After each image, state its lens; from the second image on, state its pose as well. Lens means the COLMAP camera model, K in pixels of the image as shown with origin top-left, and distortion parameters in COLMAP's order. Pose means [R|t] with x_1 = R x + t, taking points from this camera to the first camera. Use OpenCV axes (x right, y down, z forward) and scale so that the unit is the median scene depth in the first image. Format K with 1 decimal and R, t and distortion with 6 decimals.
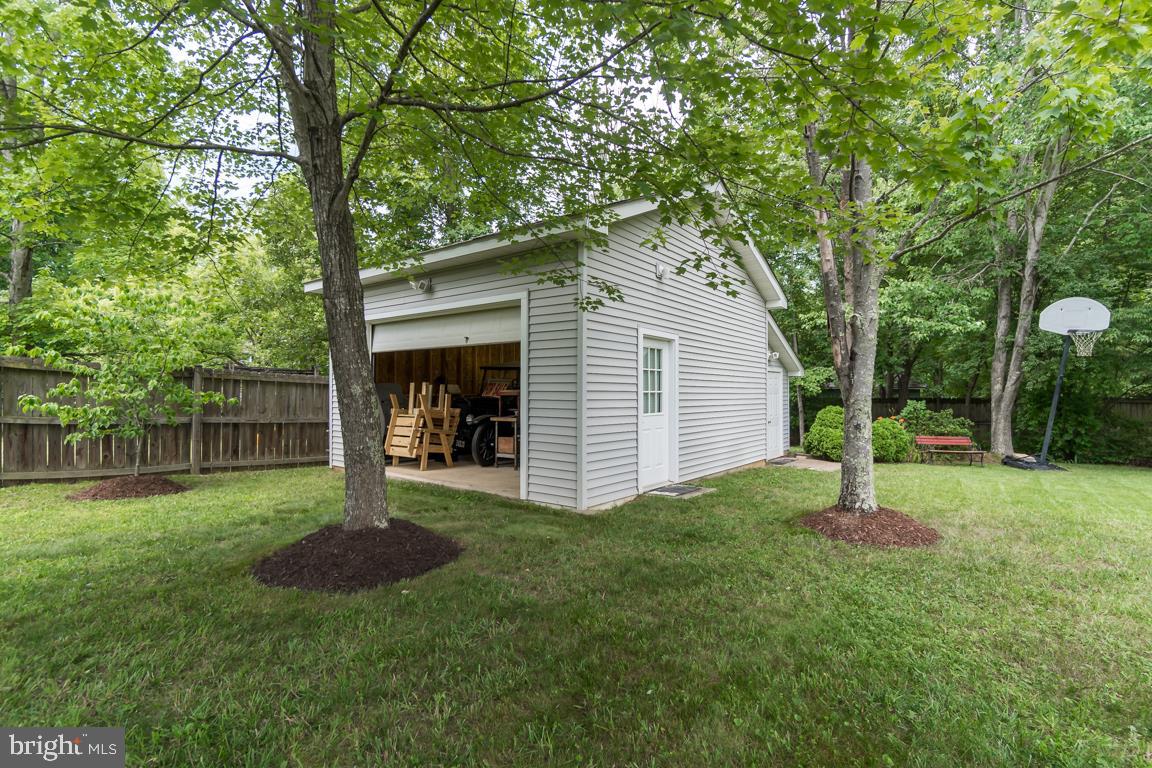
lens RADIAL K [[541.6, 0, 570.6], [0, 541.6, 377.6], [0, 0, 1]] dist [-0.000219, -0.012955]
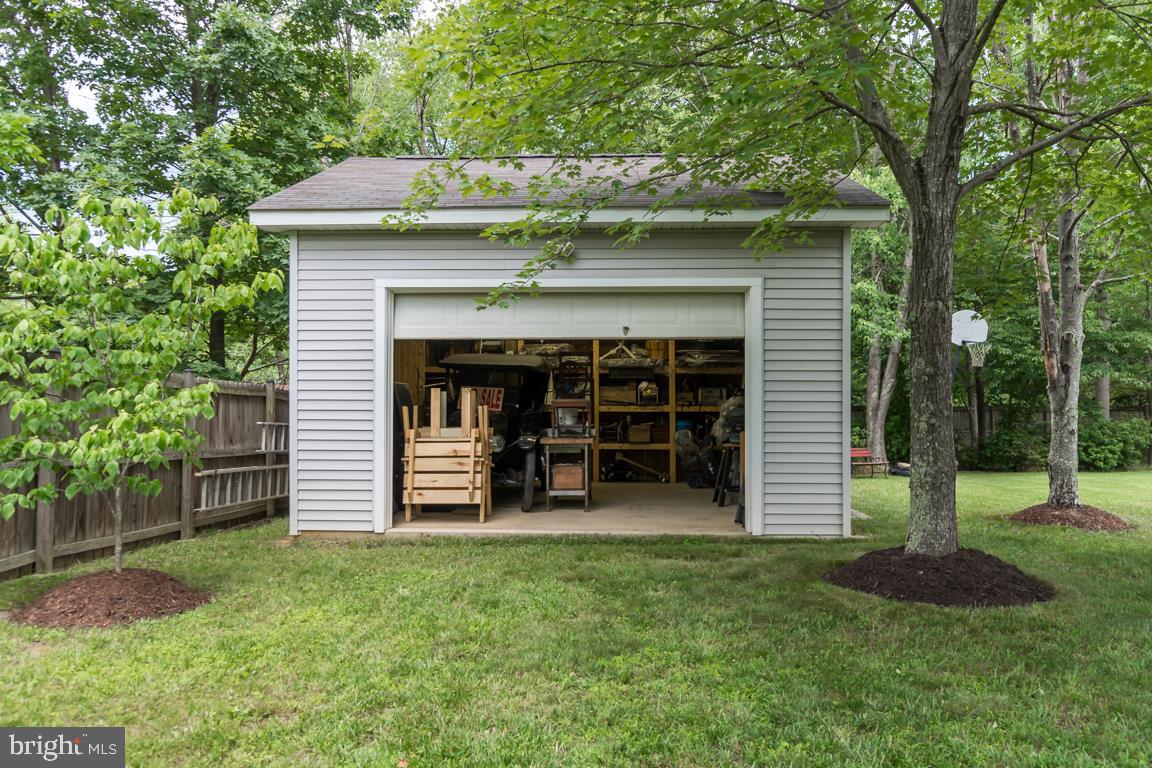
lens RADIAL K [[872.5, 0, 576.0], [0, 872.5, 384.0], [0, 0, 1]] dist [-0.000685, -0.000002]
pose [[0.806571, 0.008611, 0.591075, -0.903493], [-0.013743, 0.999897, 0.004186, -0.002105], [-0.590978, -0.011500, 0.806606, 0.094438]]
